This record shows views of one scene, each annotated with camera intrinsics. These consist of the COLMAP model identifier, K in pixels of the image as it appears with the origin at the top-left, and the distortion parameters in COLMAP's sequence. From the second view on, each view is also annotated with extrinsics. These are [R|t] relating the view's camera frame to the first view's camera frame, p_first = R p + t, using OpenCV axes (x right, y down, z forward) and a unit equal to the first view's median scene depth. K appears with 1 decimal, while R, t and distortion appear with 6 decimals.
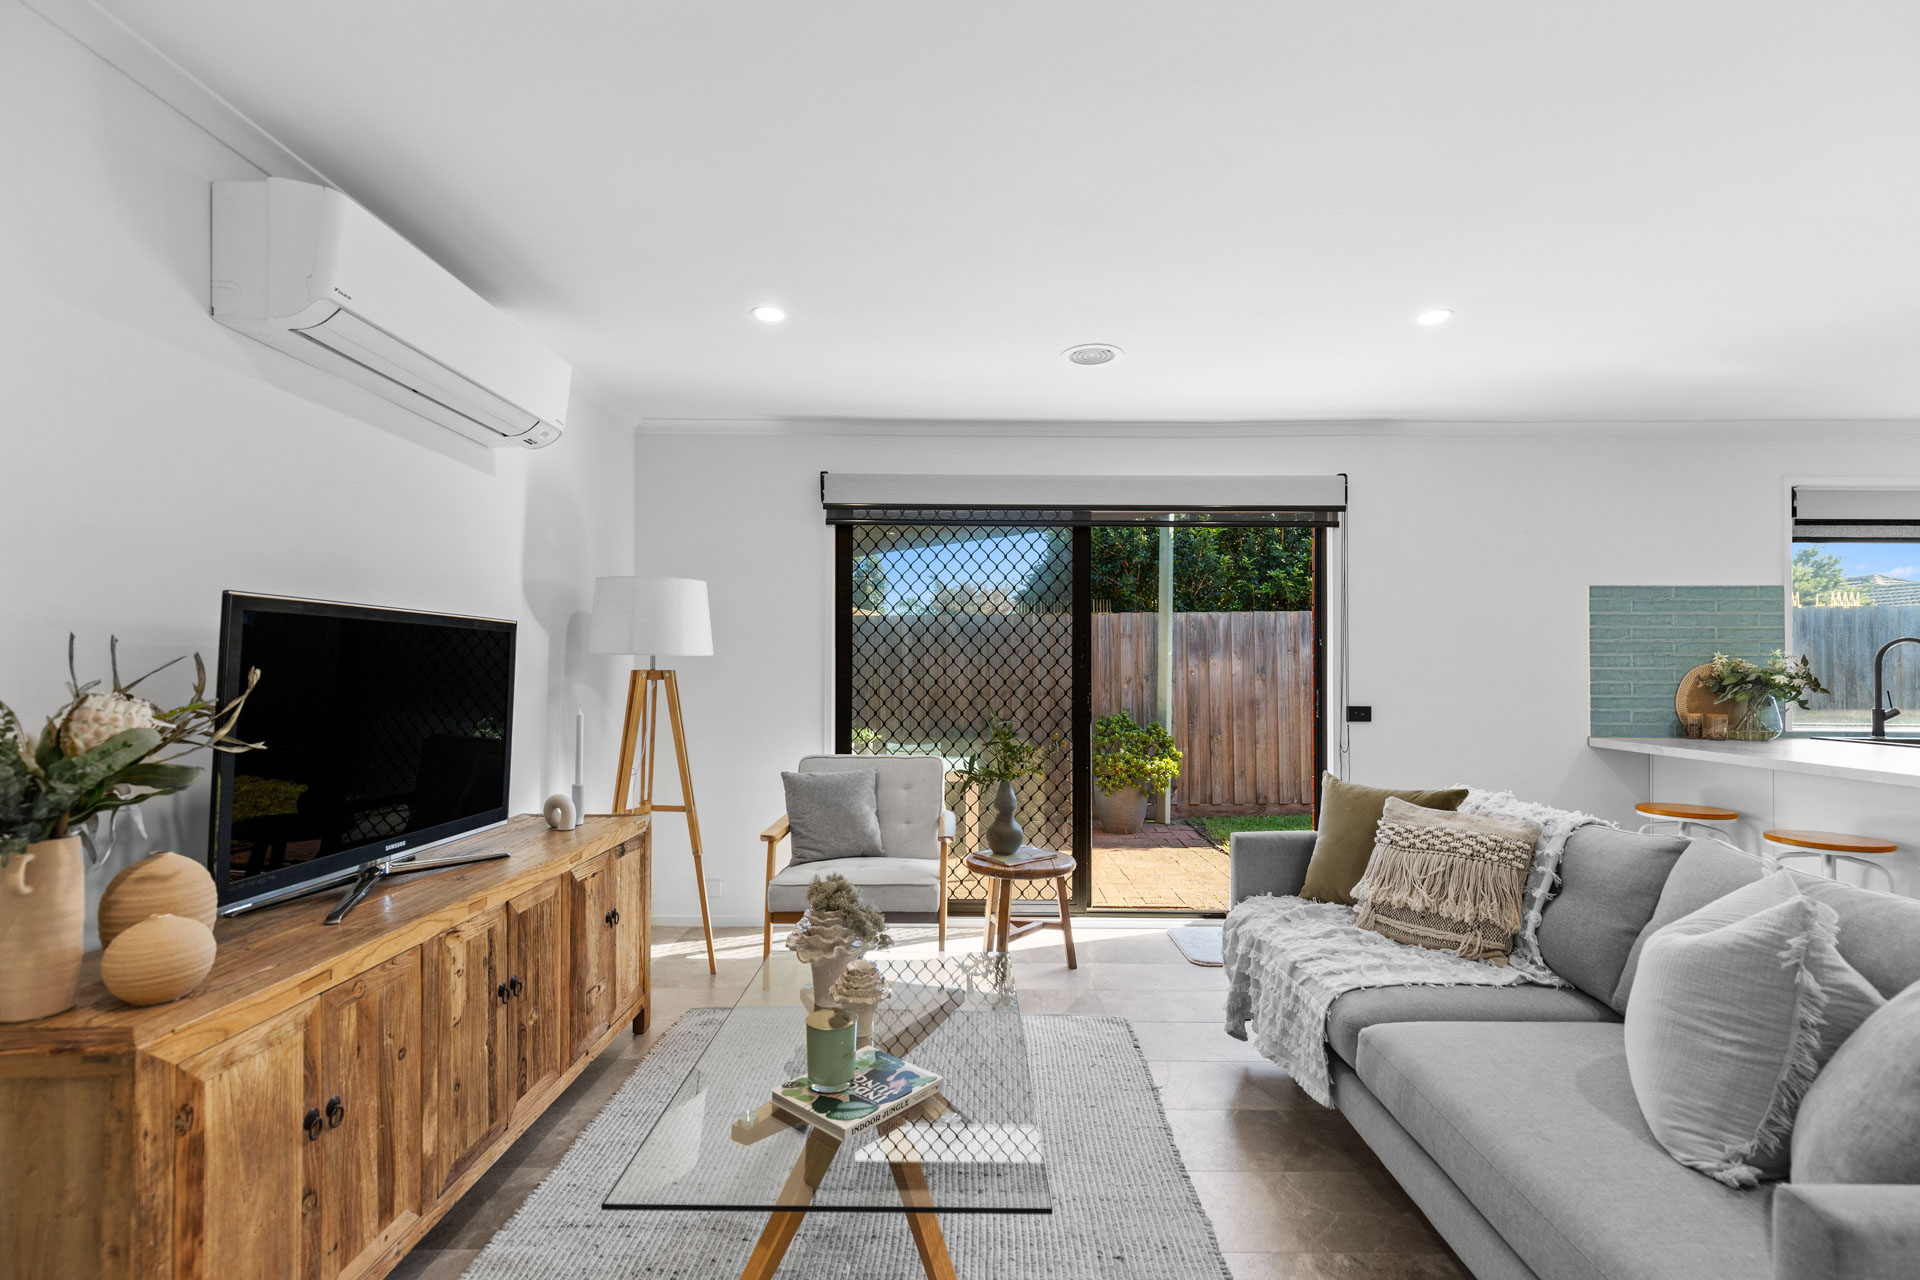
lens RADIAL K [[852.6, 0, 960.2], [0, 852.6, 656.3], [0, 0, 1]] dist [0.001676, 0.000080]
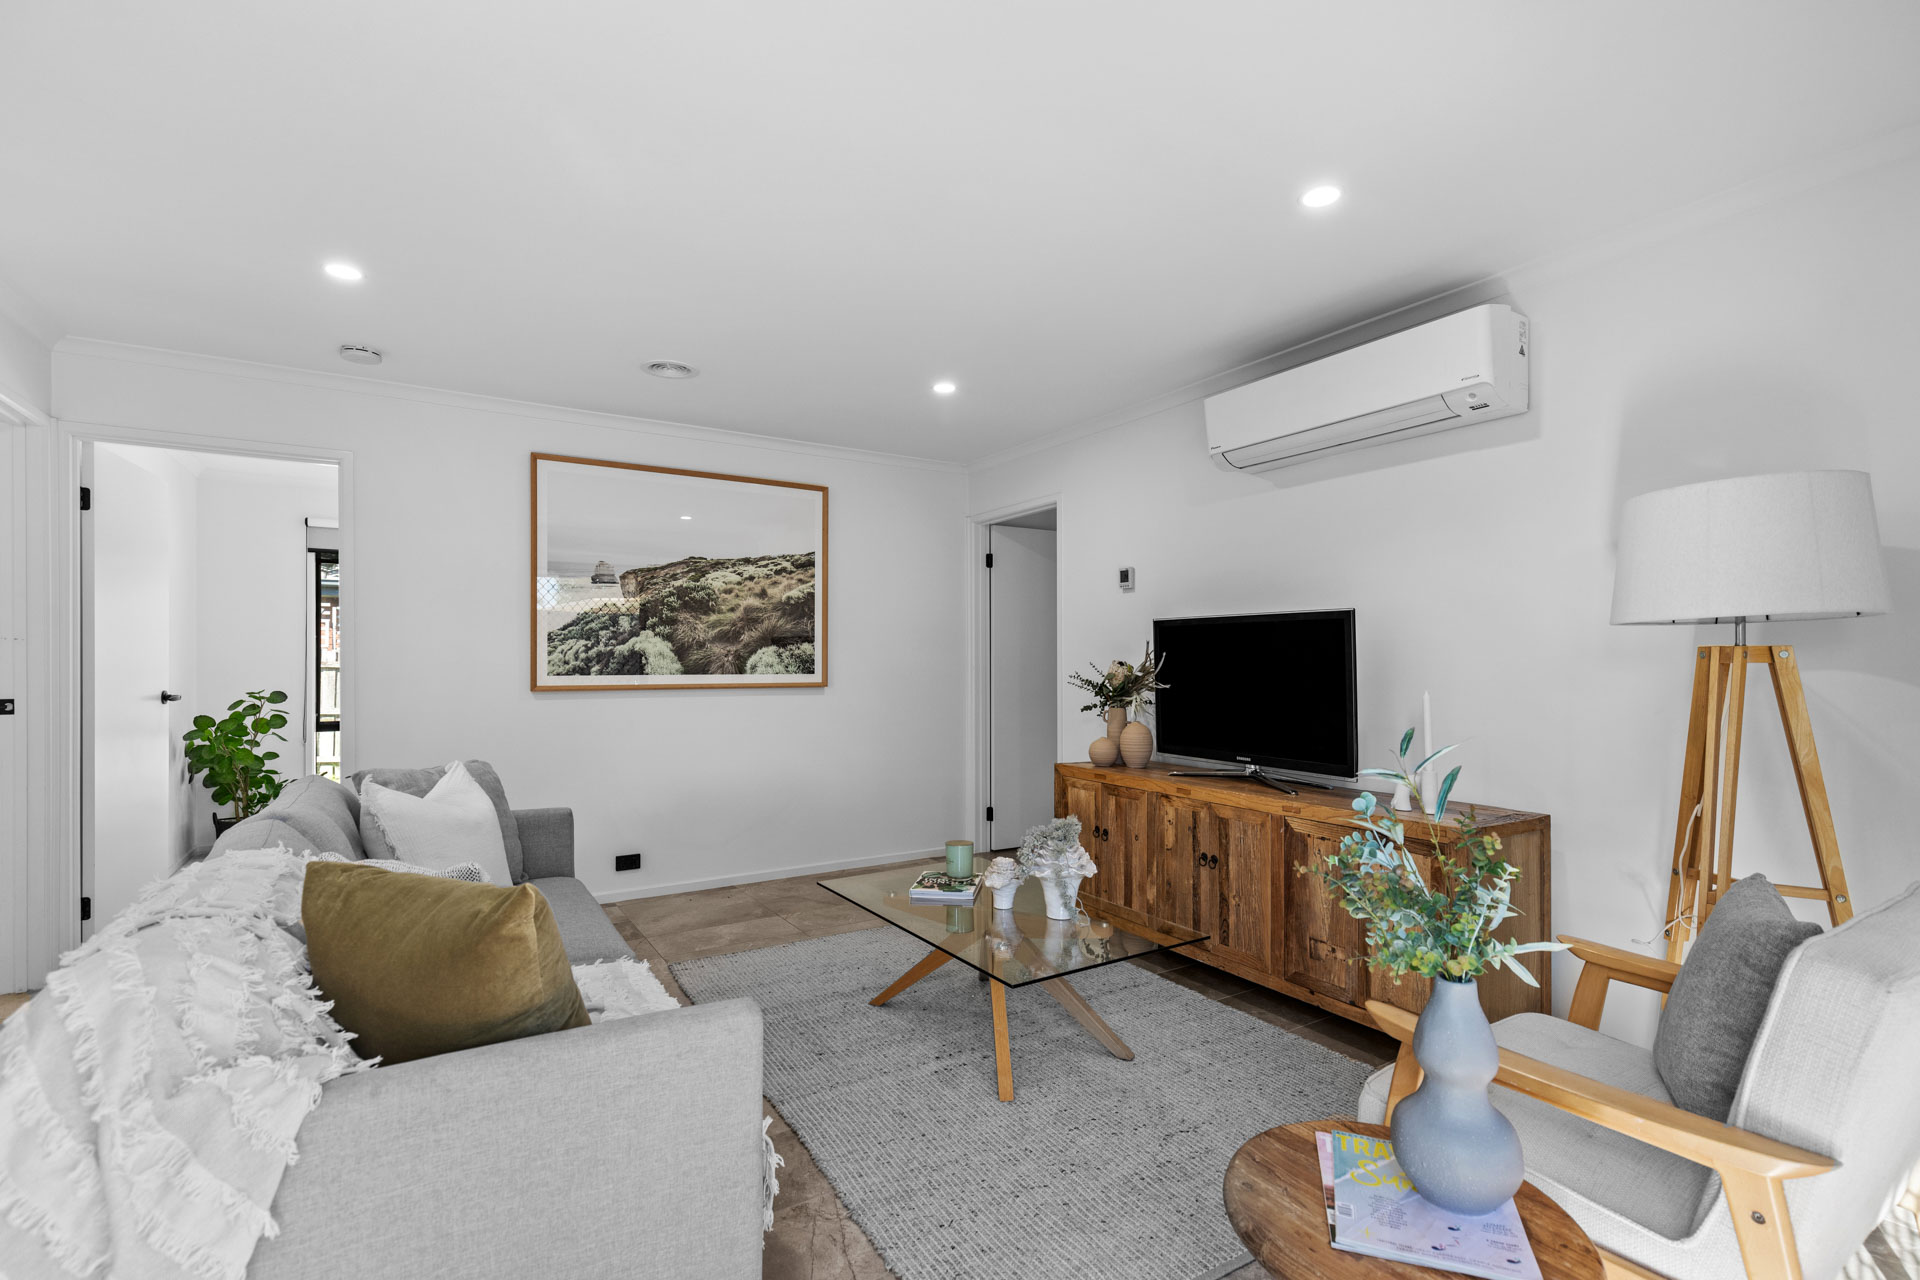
lens RADIAL K [[852.6, 0, 960.2], [0, 852.6, 656.3], [0, 0, 1]] dist [0.001676, 0.000080]
pose [[-0.839750, 0.000403, -0.542972, 0.867726], [0.011688, 0.999781, -0.017334, 0.059819], [0.542847, -0.020903, -0.839572, 2.636431]]
